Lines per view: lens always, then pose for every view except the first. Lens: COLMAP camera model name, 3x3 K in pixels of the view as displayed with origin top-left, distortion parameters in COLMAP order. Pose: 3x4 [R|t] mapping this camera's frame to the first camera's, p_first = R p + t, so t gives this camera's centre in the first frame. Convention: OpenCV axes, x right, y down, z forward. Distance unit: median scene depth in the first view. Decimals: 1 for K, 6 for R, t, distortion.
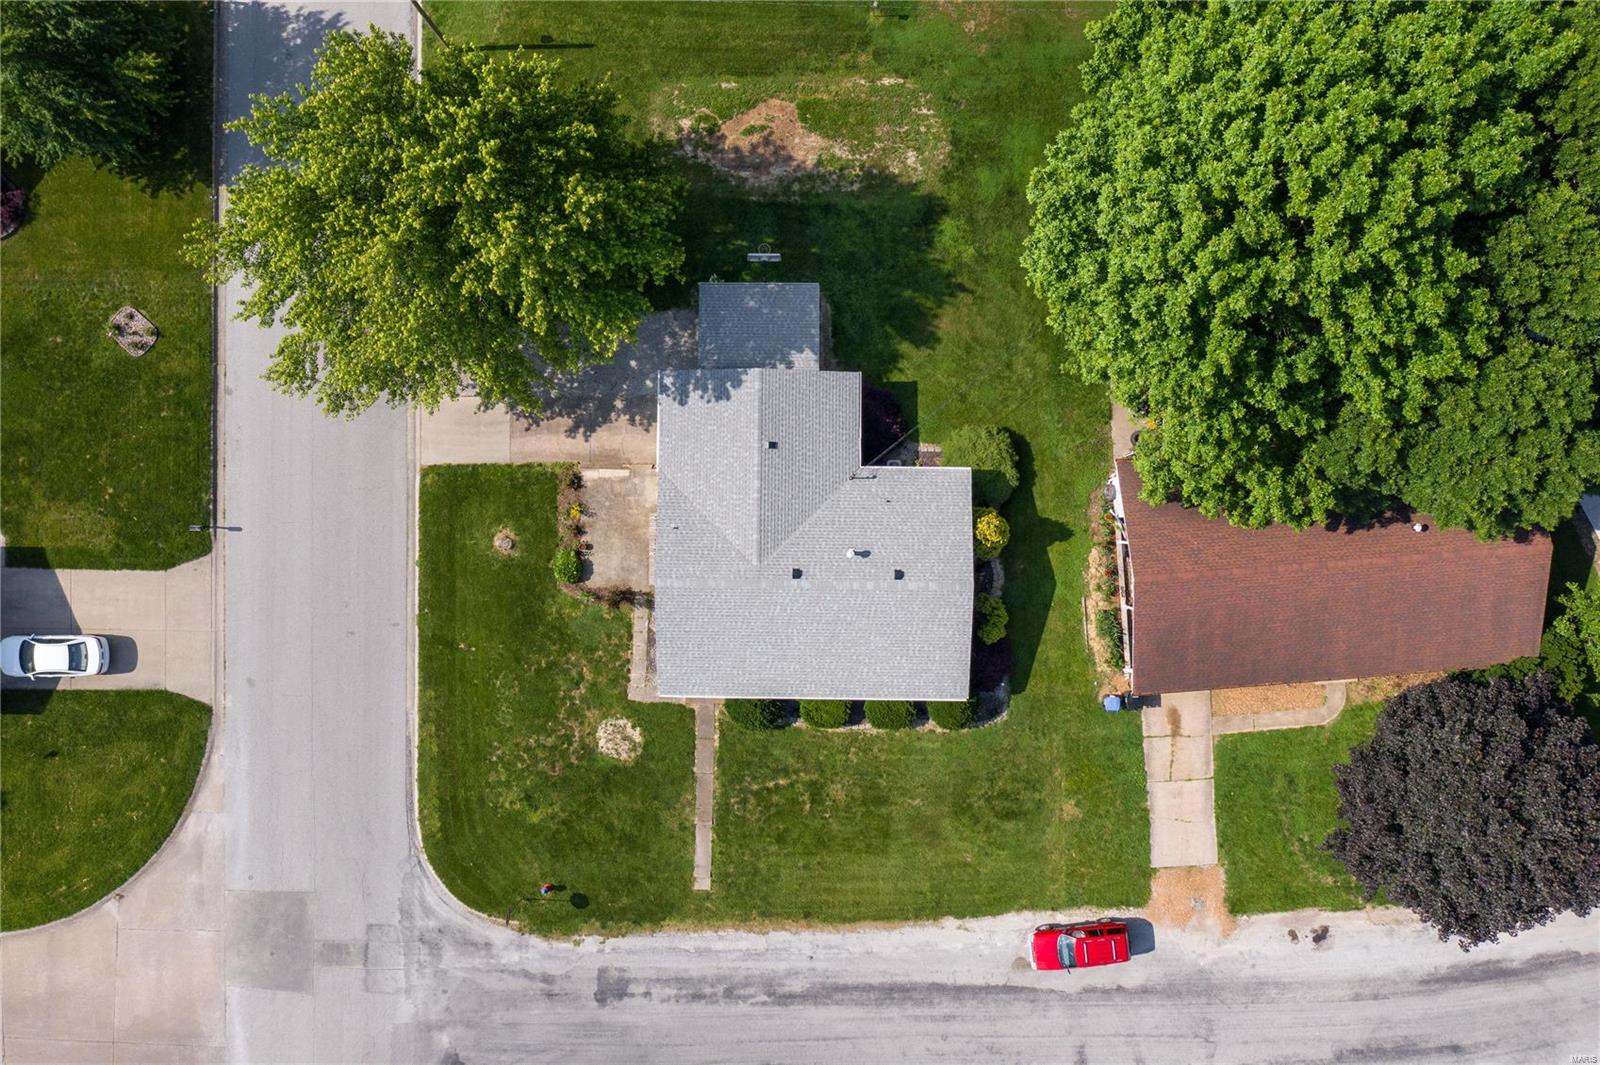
lens RADIAL K [[1255.8, 0, 796.1], [0, 1255.8, 530.2], [0, 0, 1]] dist [-0.015743, 0.004953]
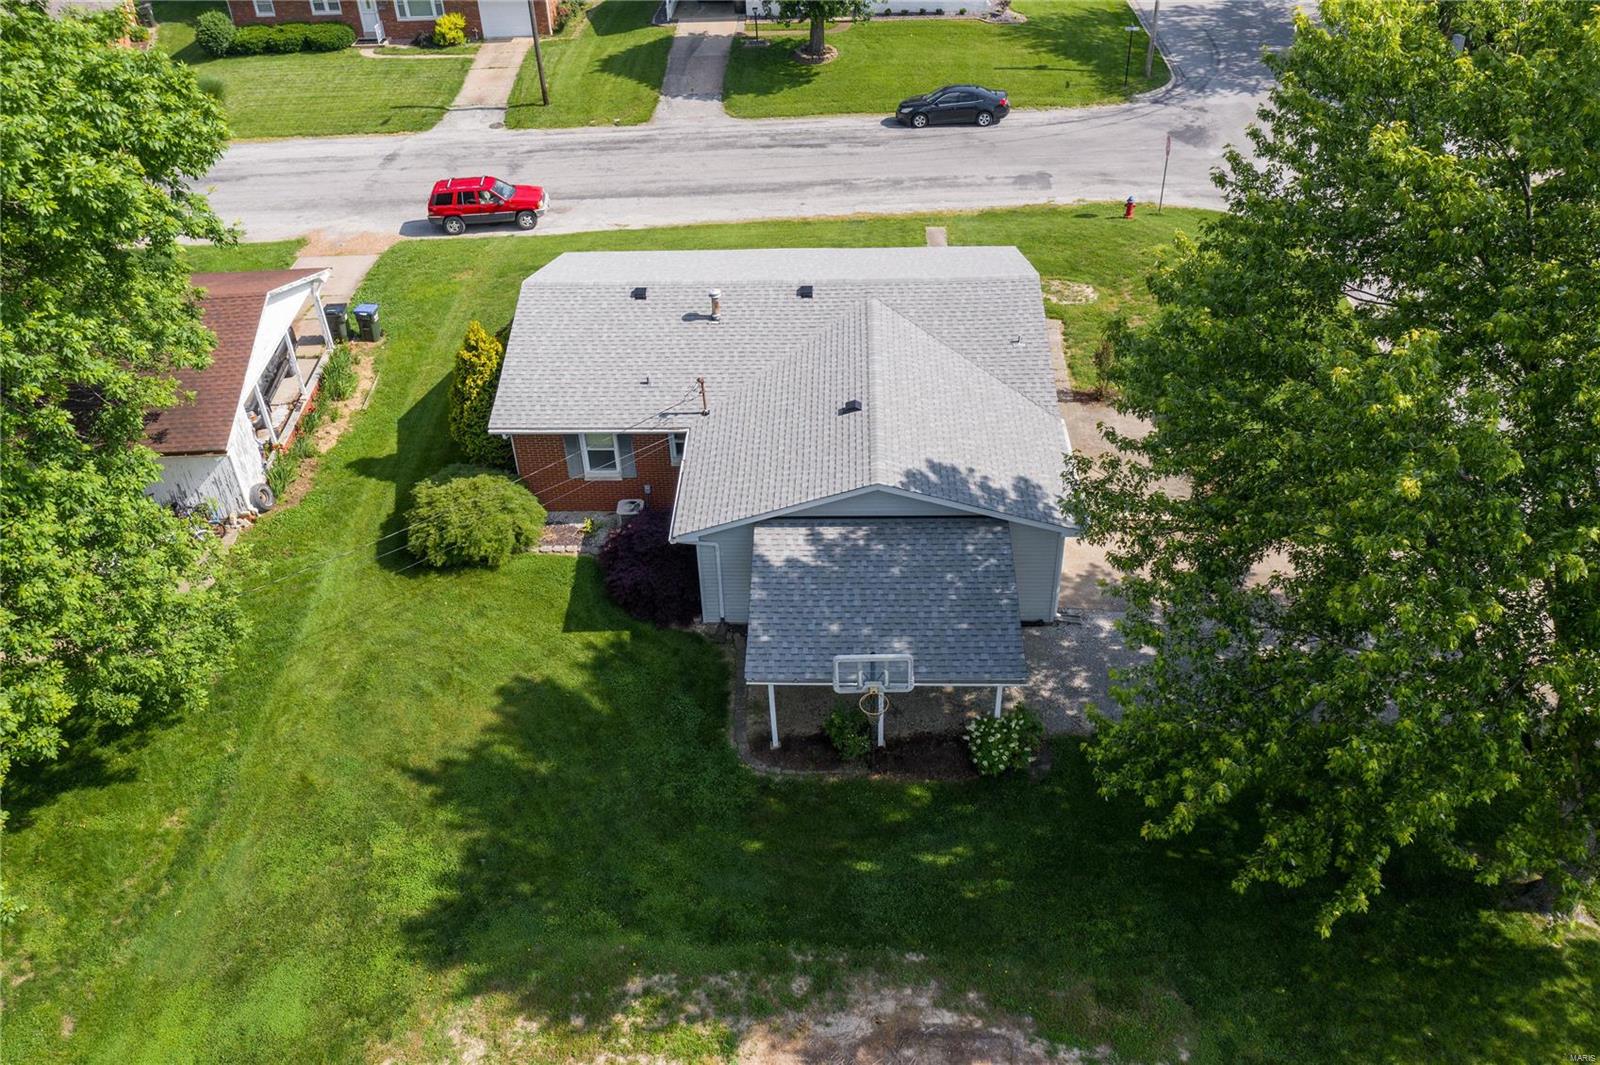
lens RADIAL K [[1255.8, 0, 796.1], [0, 1255.8, 530.2], [0, 0, 1]] dist [-0.015743, 0.004953]
pose [[-0.998655, 0.019928, 0.047862, -0.019946], [0.026183, -0.602933, 0.797362, -0.478740], [0.044748, 0.797543, 0.601600, 0.663860]]
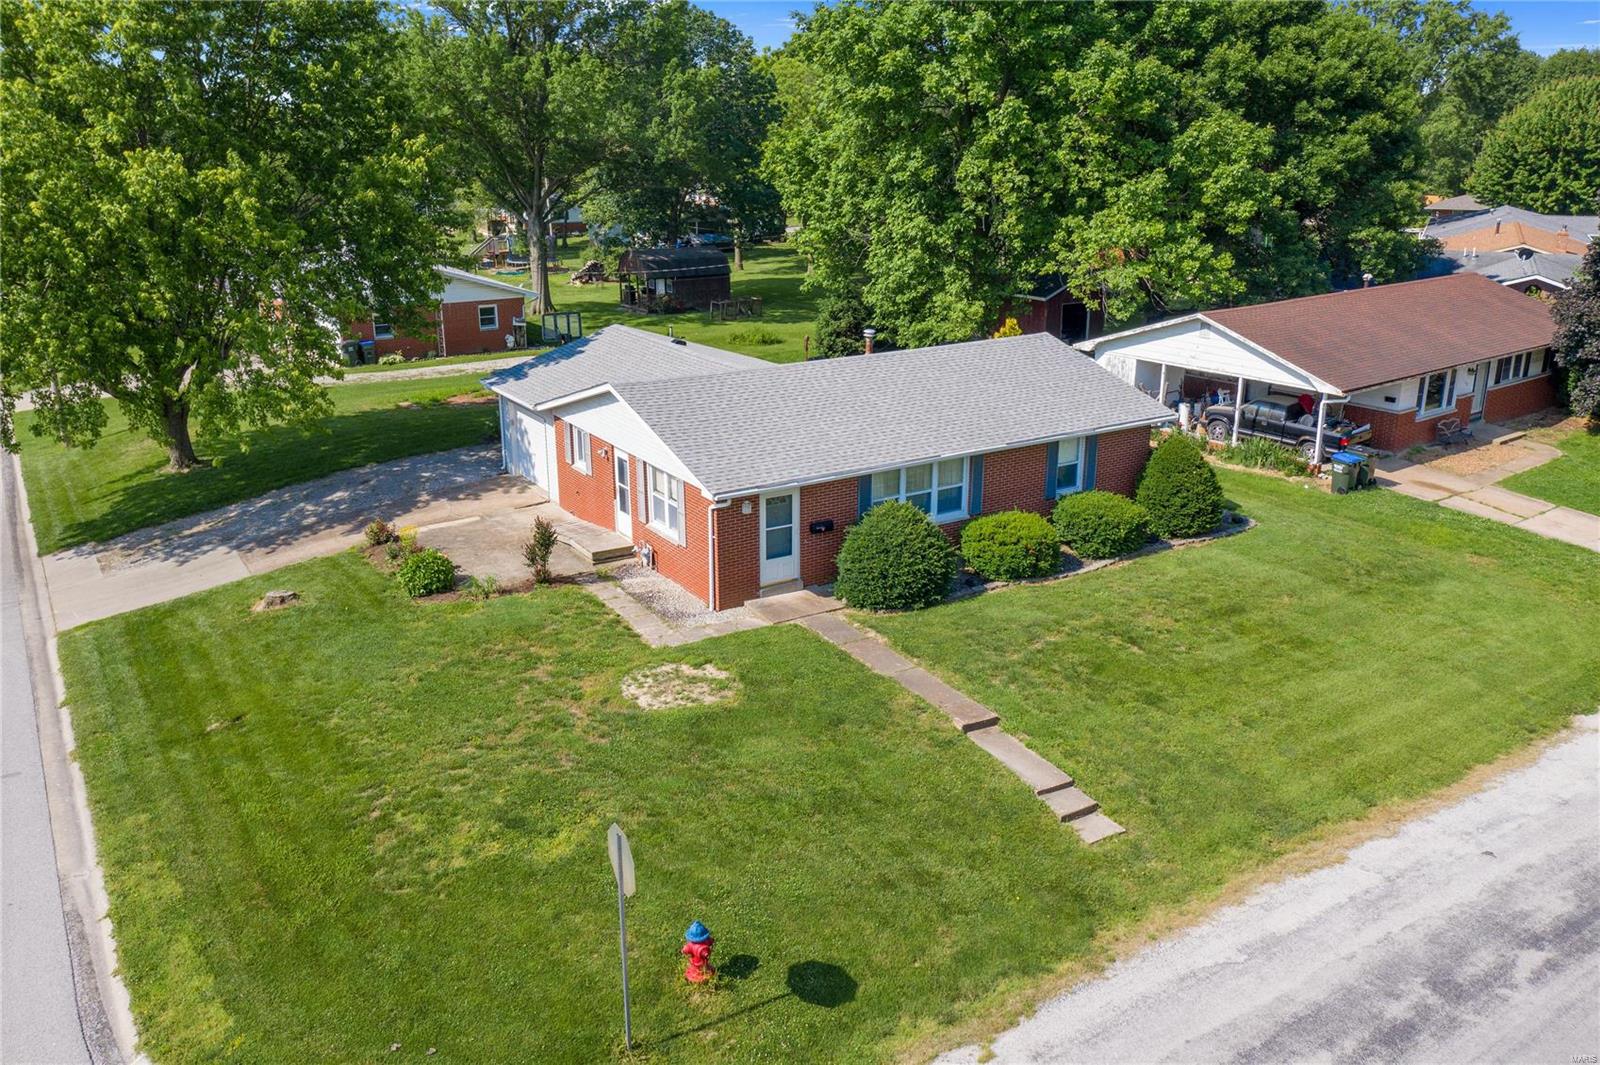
lens RADIAL K [[1255.8, 0, 796.1], [0, 1255.8, 530.2], [0, 0, 1]] dist [-0.015743, 0.004953]
pose [[0.841166, -0.158467, 0.517038, -0.304704], [0.540741, 0.257589, -0.800779, 0.487851], [-0.006287, 0.953171, 0.302365, 0.819483]]
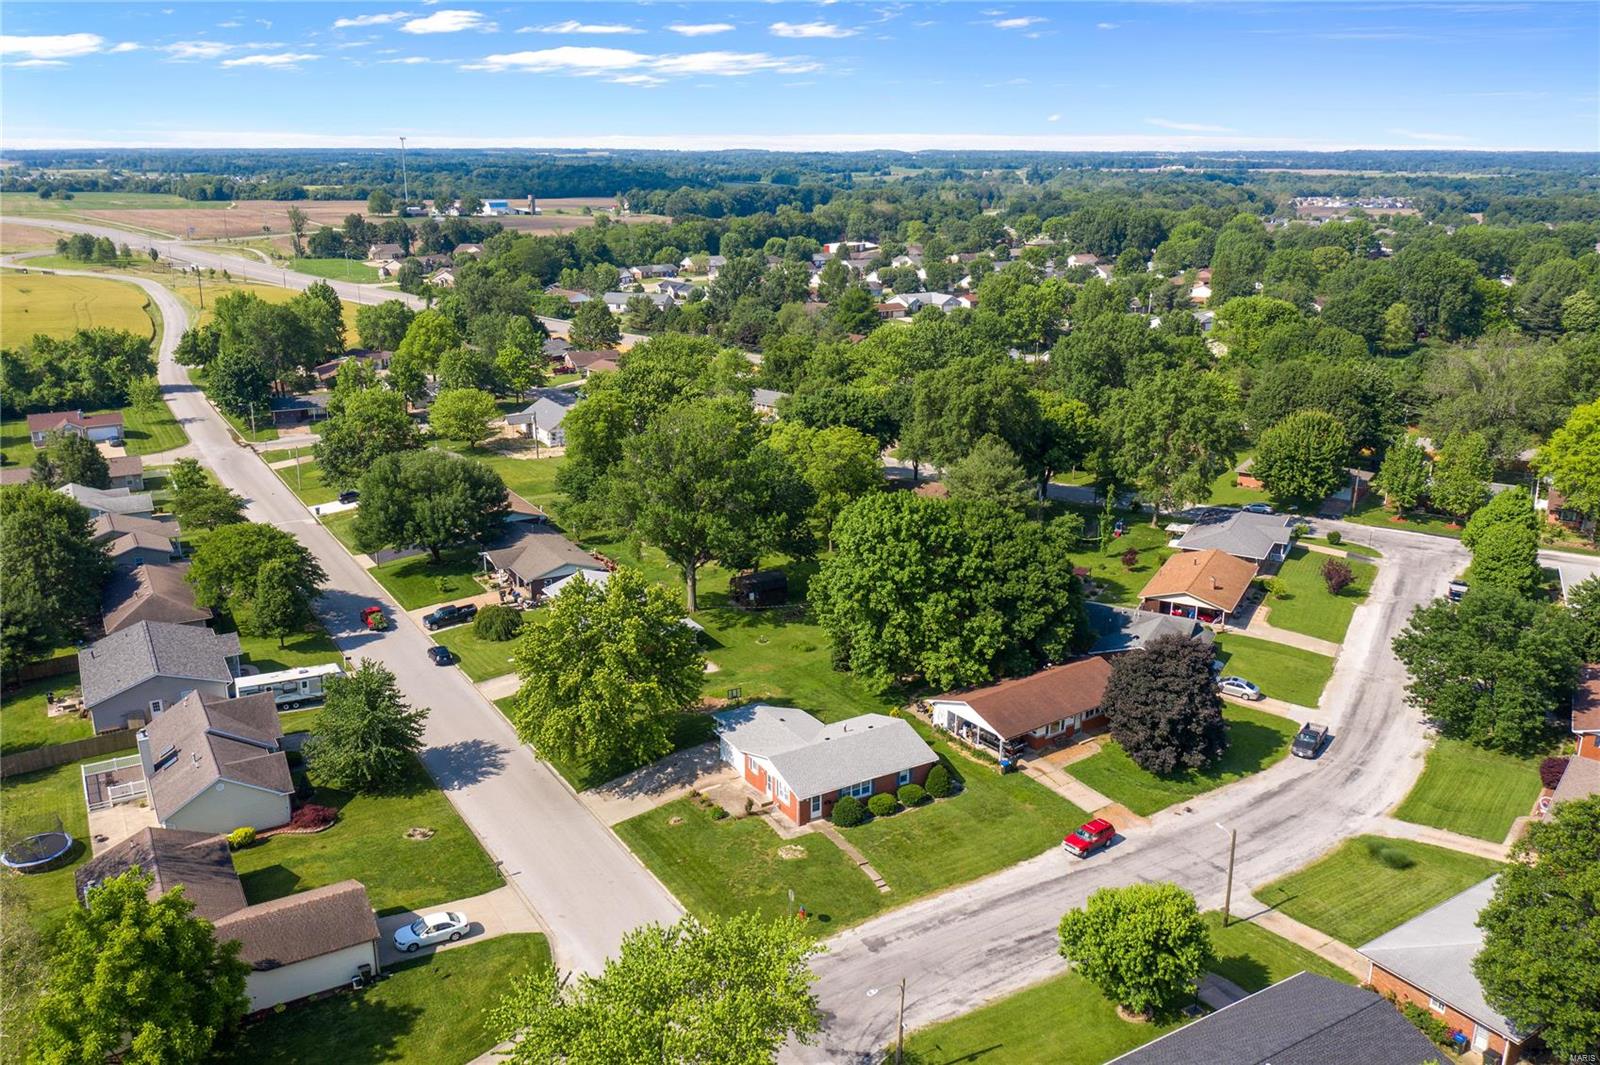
lens RADIAL K [[1255.8, 0, 796.1], [0, 1255.8, 530.2], [0, 0, 1]] dist [-0.015743, 0.004953]
pose [[0.852693, -0.137397, 0.504020, -0.894235], [0.522260, 0.247434, -0.816101, 1.386920], [-0.012581, 0.959113, 0.282742, 0.128985]]
